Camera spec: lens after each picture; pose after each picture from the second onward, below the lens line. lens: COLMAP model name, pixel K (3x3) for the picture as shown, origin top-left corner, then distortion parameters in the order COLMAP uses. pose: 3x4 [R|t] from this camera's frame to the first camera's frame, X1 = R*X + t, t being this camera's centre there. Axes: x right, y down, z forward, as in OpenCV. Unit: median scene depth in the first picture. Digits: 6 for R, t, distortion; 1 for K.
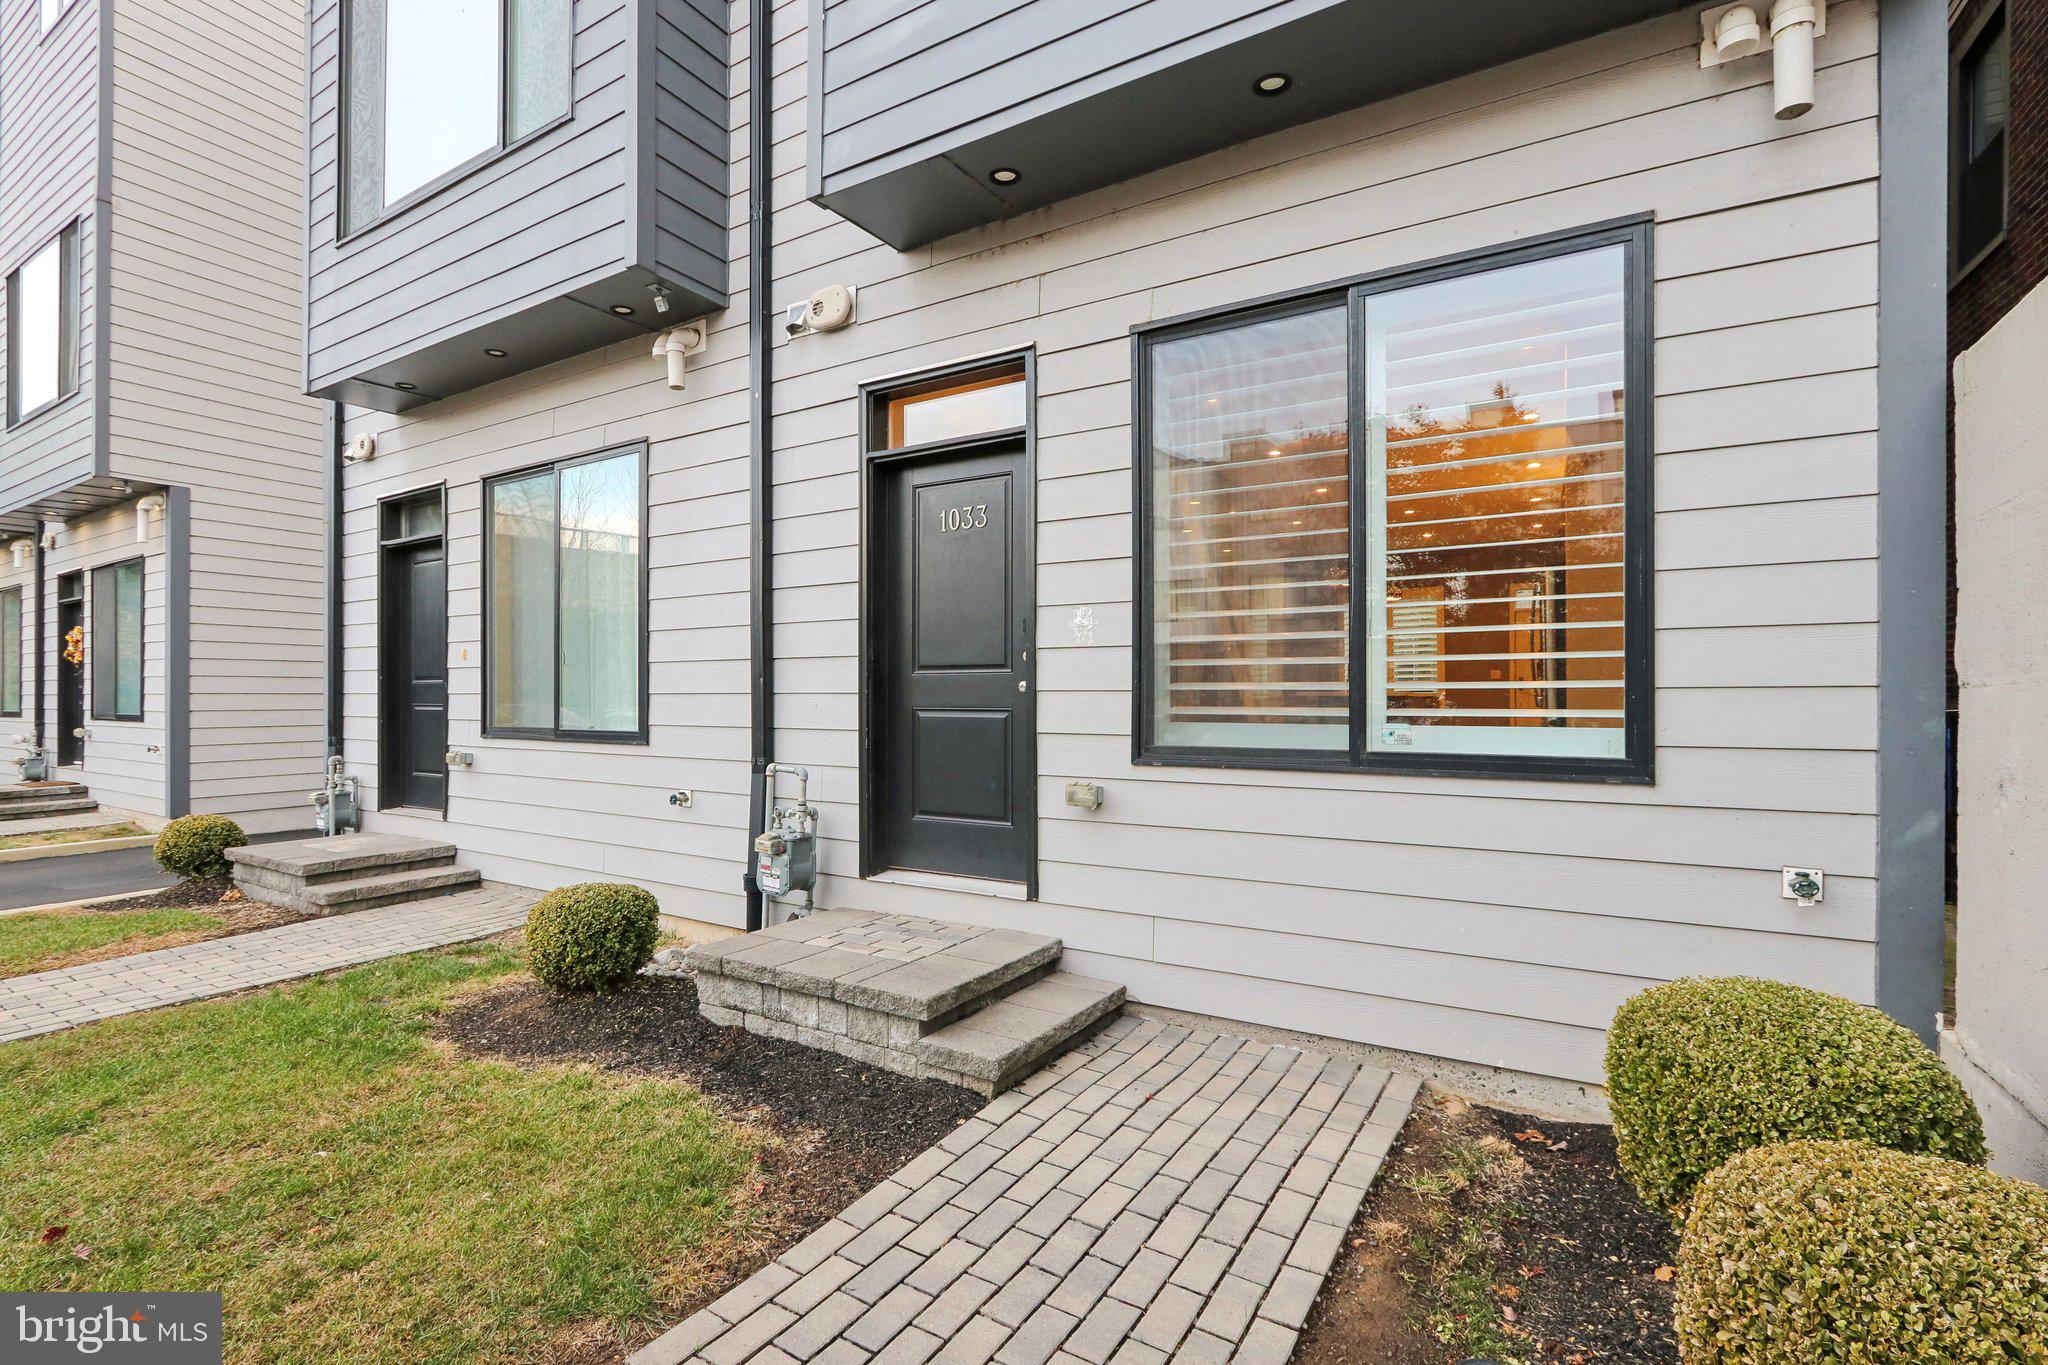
lens RADIAL K [[964.6, 0, 1016.1], [0, 964.6, 681.3], [0, 0, 1]] dist [-0.011386, -0.000547]
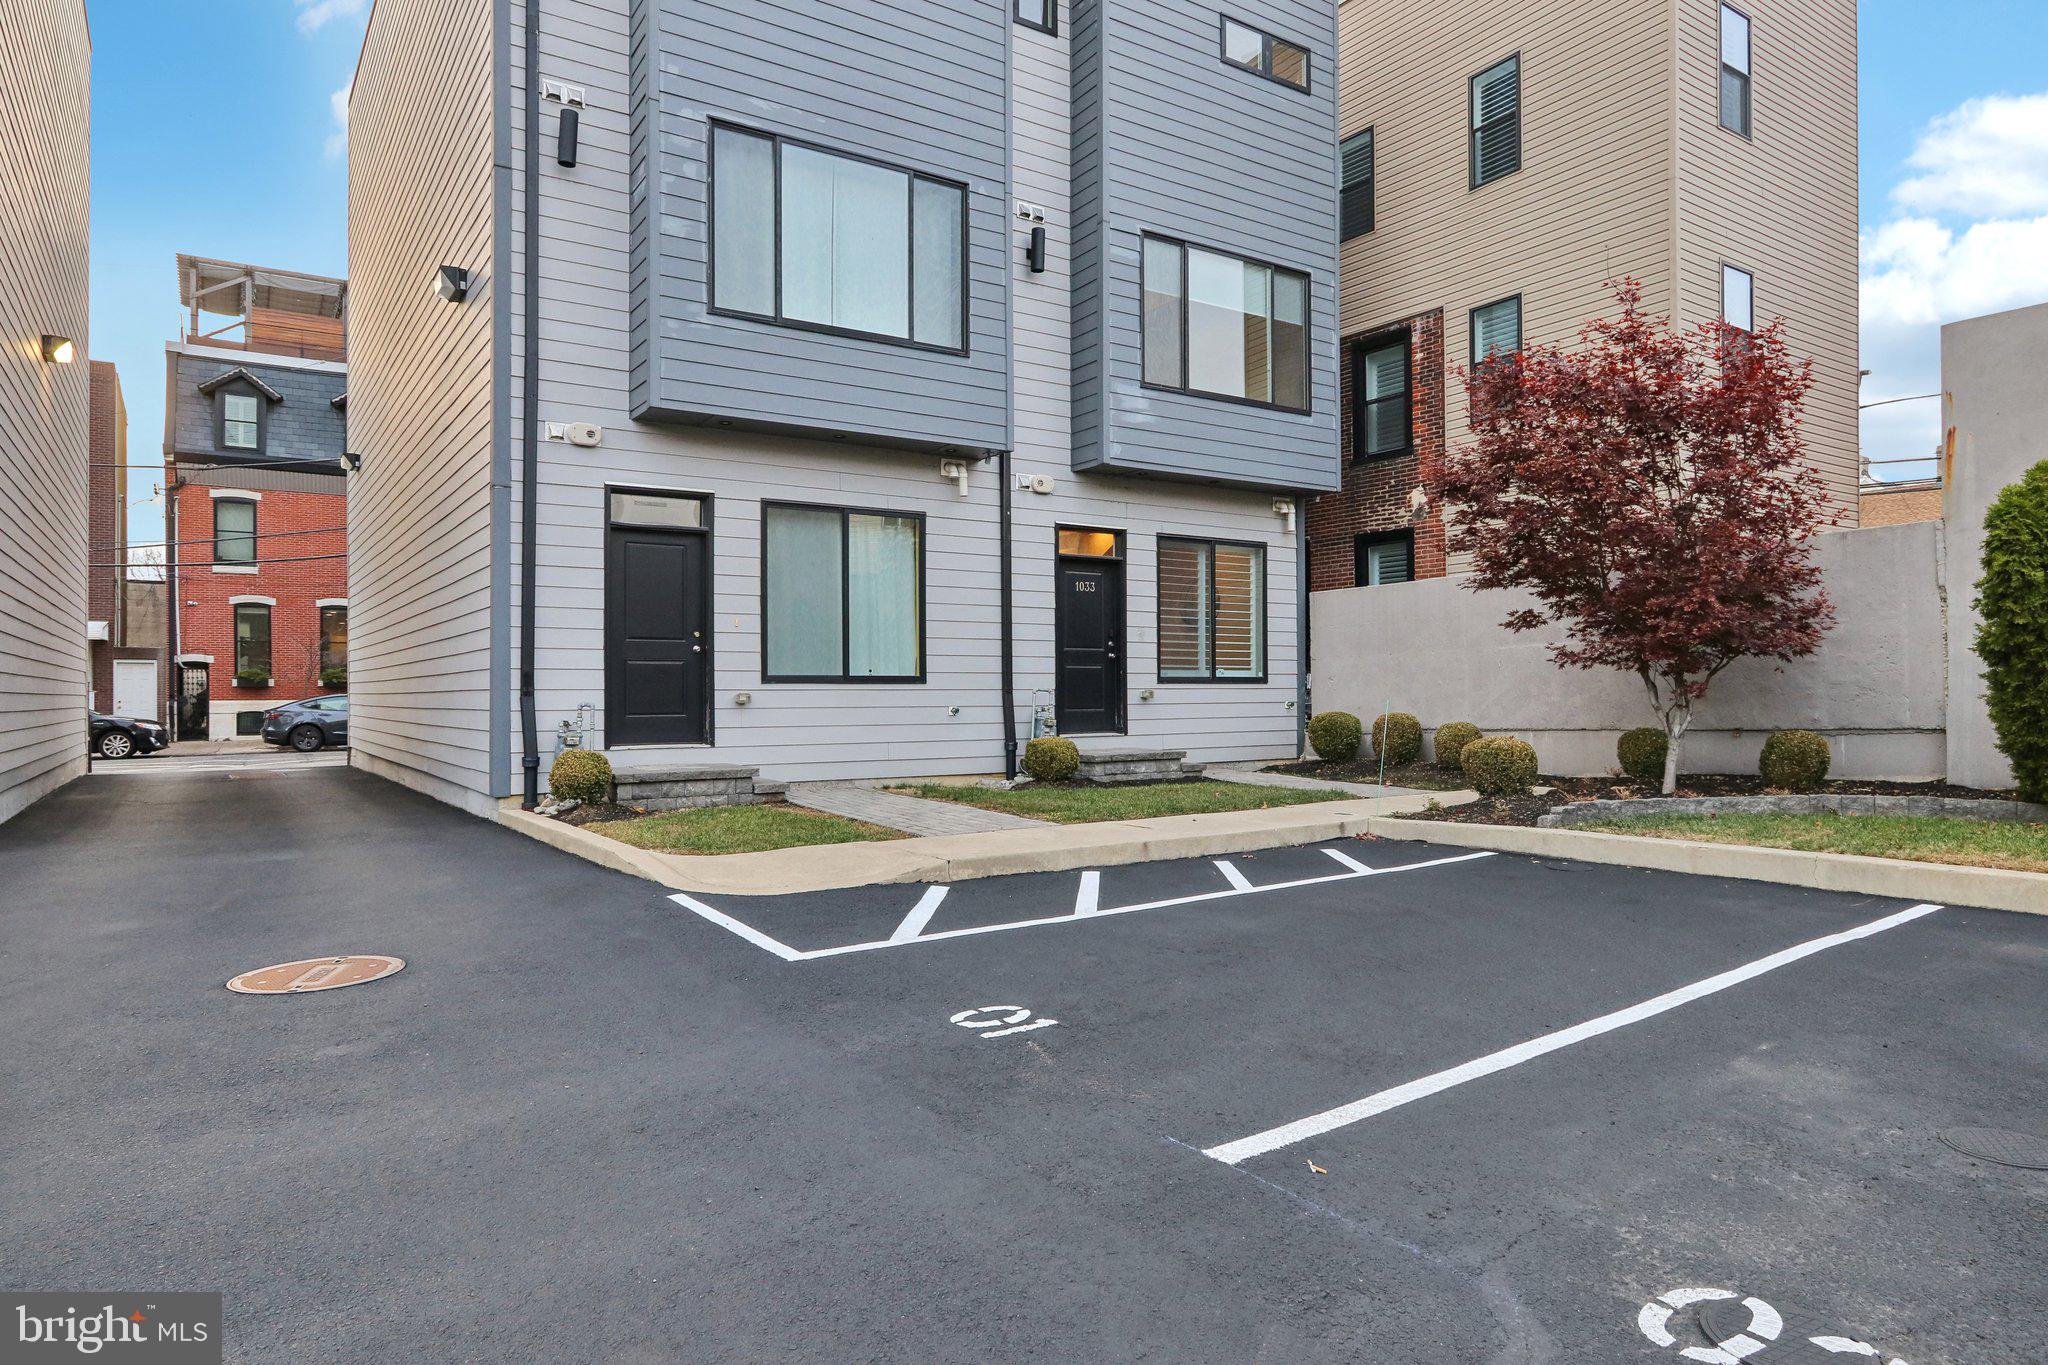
lens RADIAL K [[1146.9, 0, 1014.3], [0, 1146.9, 696.0], [0, 0, 1]] dist [-0.027617, 0.012466]
pose [[0.437688, 0.001997, 0.899125, -2.890866], [-0.005449, 0.999985, 0.000431, 0.113769], [-0.899110, -0.005088, 0.437693, -0.116766]]
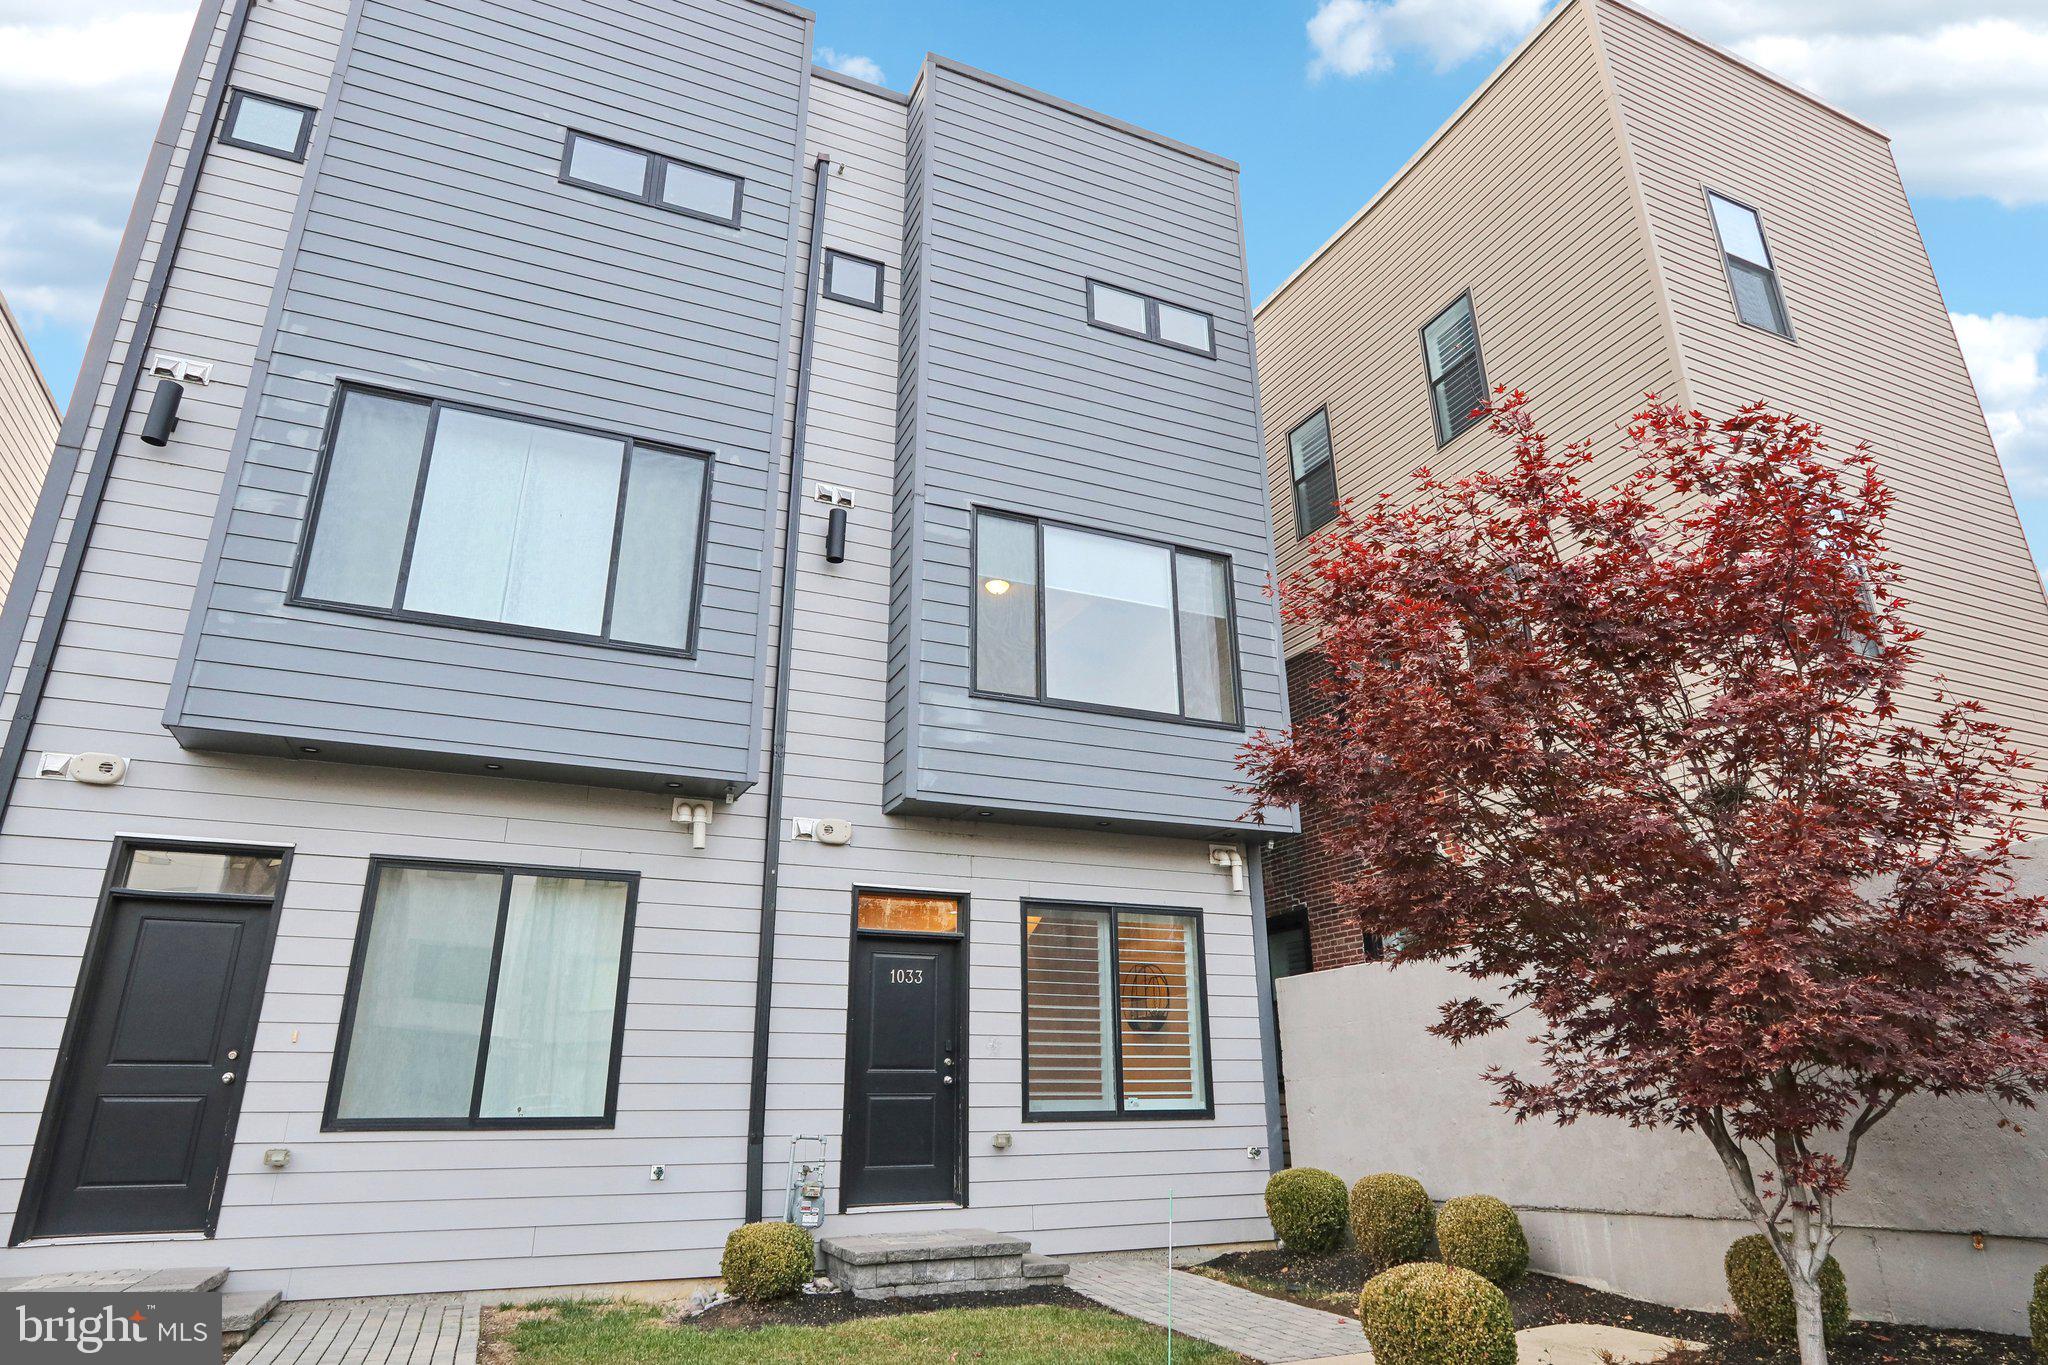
lens RADIAL K [[1146.9, 0, 1017.3], [0, 1146.9, 689.5], [0, 0, 1]] dist [-0.027617, 0.012466]
pose [[0.563712, 0.280732, 0.776800, -1.739863], [-0.001613, 0.940841, -0.338845, 0.041320], [-0.825970, 0.189757, 0.530816, -0.344370]]
